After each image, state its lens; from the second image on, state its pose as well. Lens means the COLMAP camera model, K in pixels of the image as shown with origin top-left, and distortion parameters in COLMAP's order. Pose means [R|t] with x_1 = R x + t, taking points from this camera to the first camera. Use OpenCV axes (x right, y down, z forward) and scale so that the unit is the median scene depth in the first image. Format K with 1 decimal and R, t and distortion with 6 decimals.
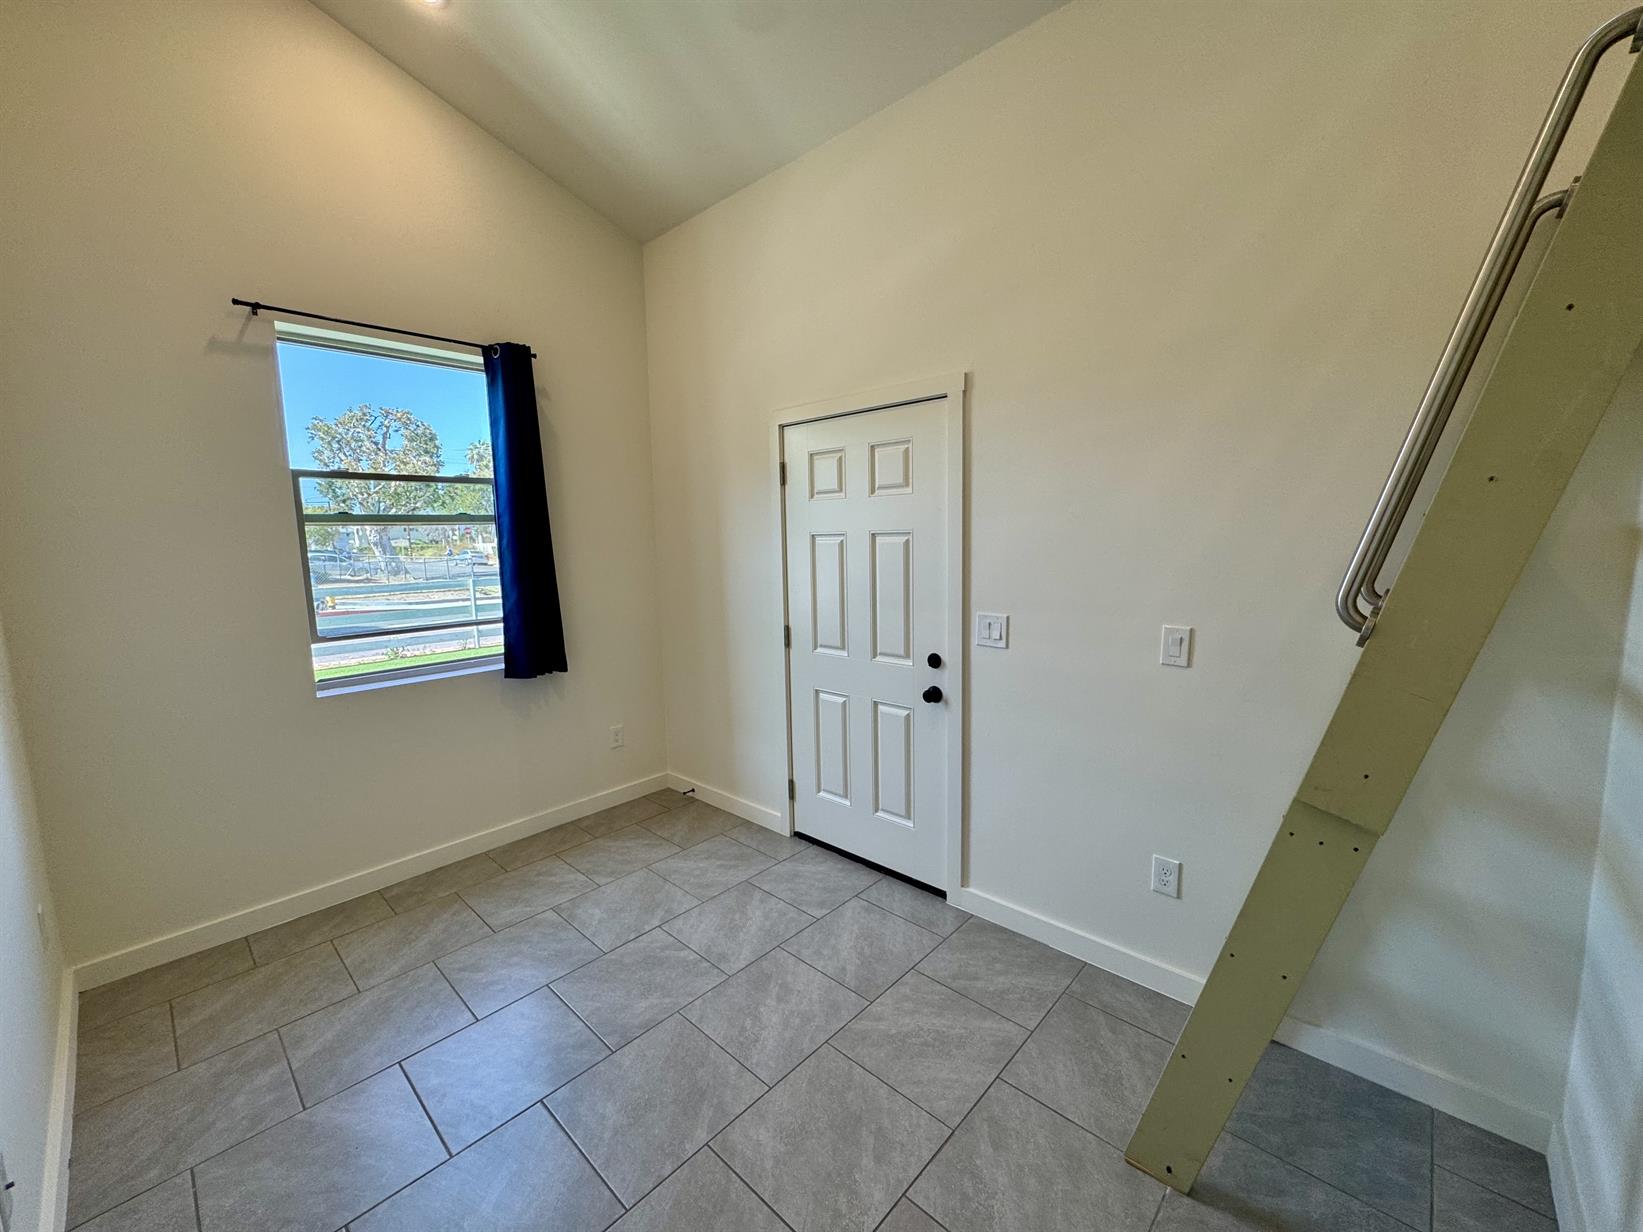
lens RADIAL K [[653.8, 0, 820.3], [0, 653.8, 615.7], [0, 0, 1]] dist [-0.002417, -0.000265]
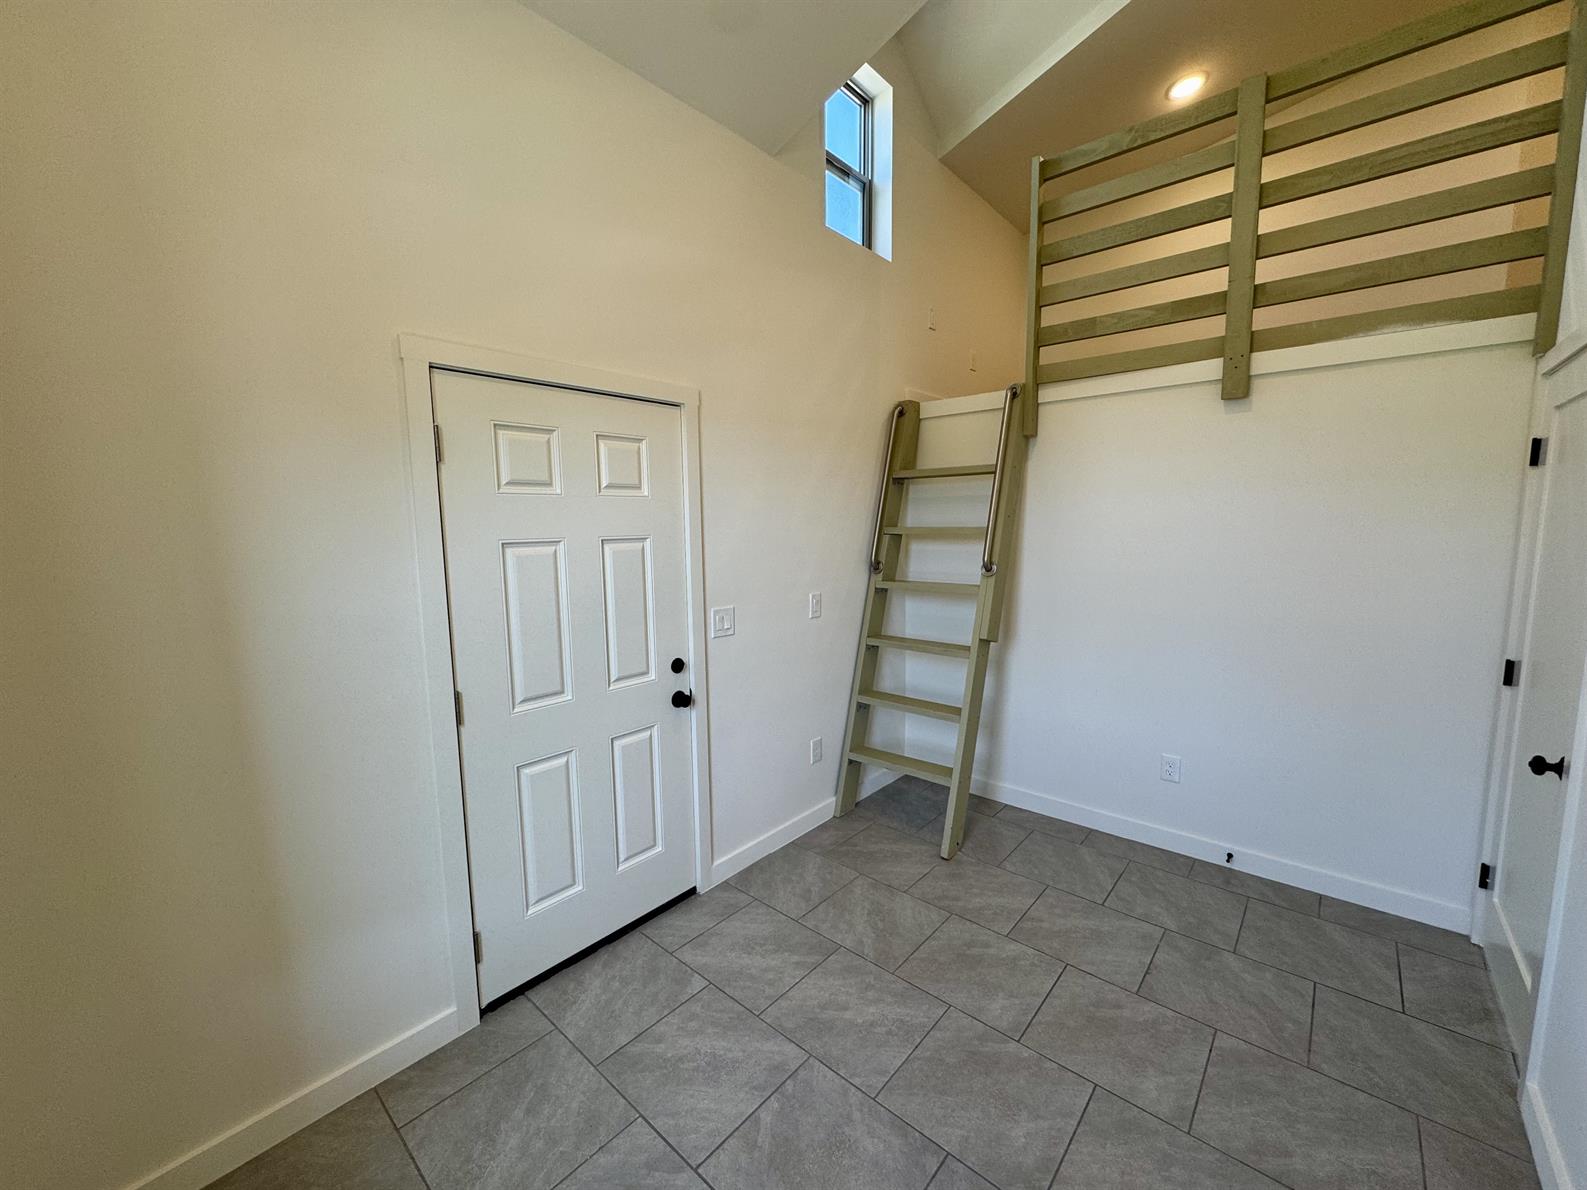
lens RADIAL K [[631.5, 0, 792.3], [0, 631.5, 594.7], [0, 0, 1]] dist [-0.002417, -0.000265]
pose [[-0.027364, -0.095770, 0.995027, -0.823420], [0.133158, 0.986180, 0.098580, -0.116430], [-0.990717, 0.135194, -0.014233, 0.873208]]
